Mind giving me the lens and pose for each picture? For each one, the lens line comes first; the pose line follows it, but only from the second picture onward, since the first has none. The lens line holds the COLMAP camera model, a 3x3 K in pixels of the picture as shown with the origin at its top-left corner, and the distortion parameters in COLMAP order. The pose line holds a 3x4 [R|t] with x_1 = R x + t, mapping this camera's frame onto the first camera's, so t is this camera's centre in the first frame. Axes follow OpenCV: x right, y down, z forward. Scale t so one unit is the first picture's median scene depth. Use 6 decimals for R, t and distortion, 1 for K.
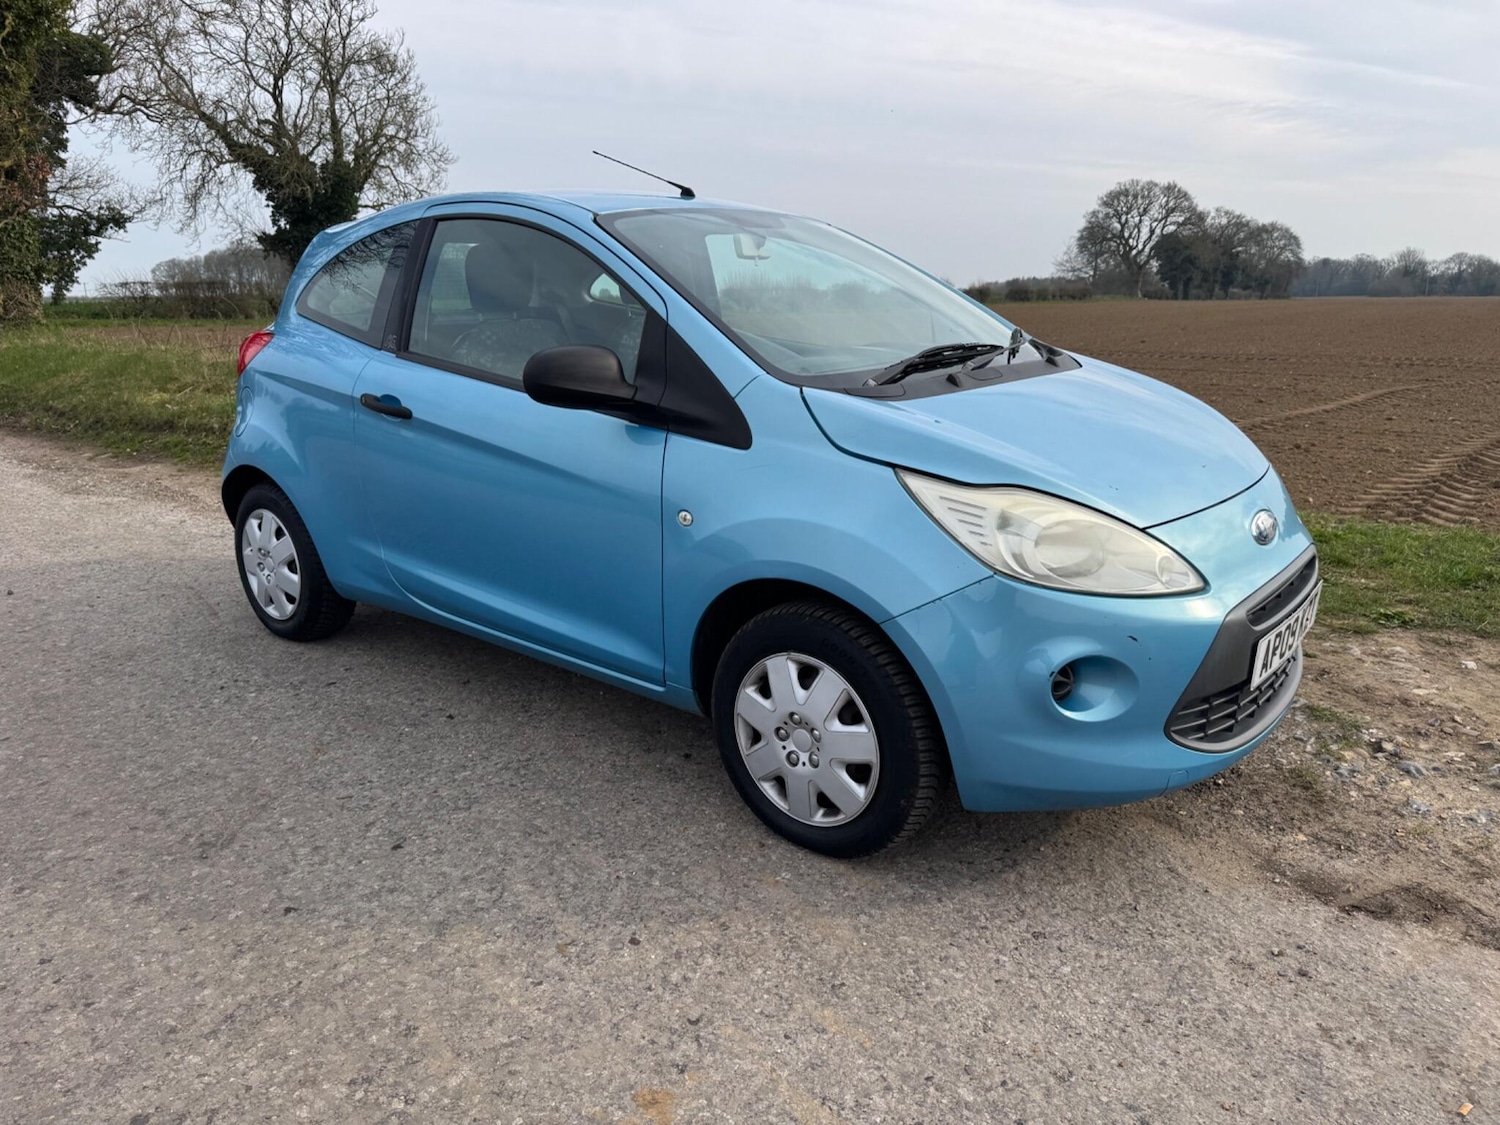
lens RADIAL K [[1067.9, 0, 750.0], [0, 1067.9, 562.5], [0, 0, 1]] dist [0.004856, -0.009704]
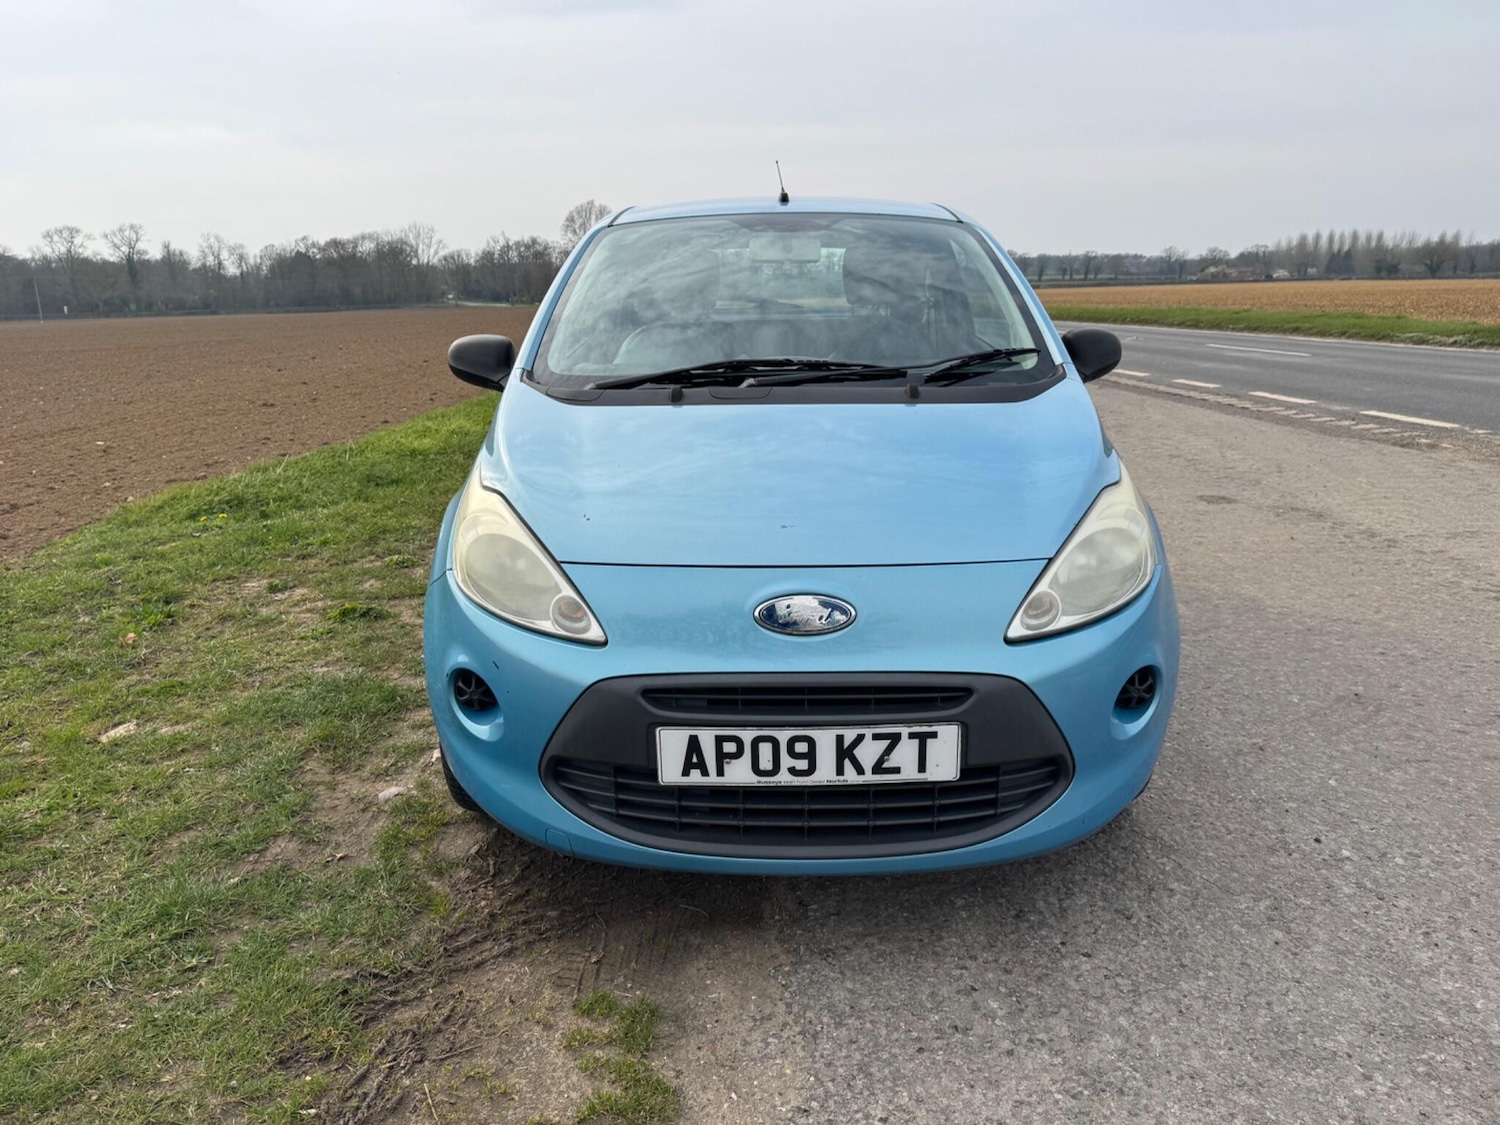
lens RADIAL K [[1068.8, 0, 750.0], [0, 1068.8, 562.5], [0, 0, 1]] dist [0.006145, -0.008733]
pose [[0.619178, 0.209927, -0.756670, 0.066366], [-0.204634, 0.973445, 0.102618, -0.009035], [0.758118, 0.091302, 0.645694, 0.029565]]
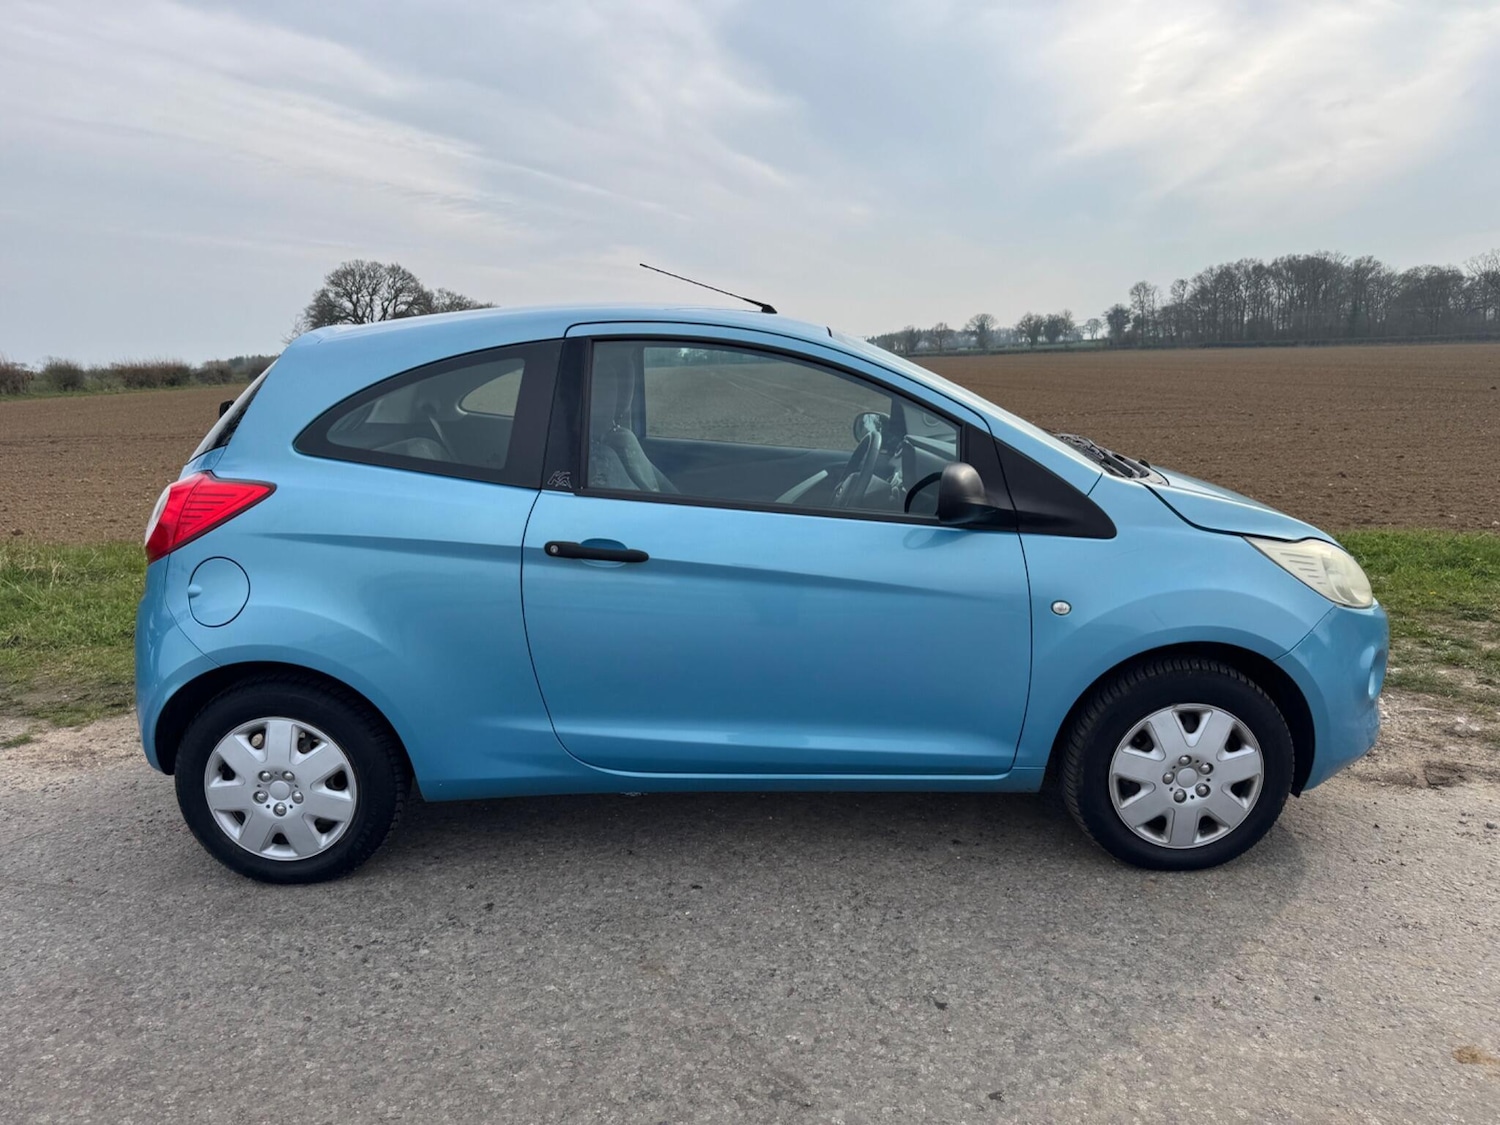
lens RADIAL K [[1095.0, 0, 745.4], [0, 1095.0, 517.0], [0, 0, 1]] dist [0.001319, -0.001872]
pose [[0.775599, -0.108191, 0.621885, -0.065357], [0.177433, 0.982847, -0.050300, -0.008833], [-0.605775, 0.149356, 0.781492, 0.019083]]
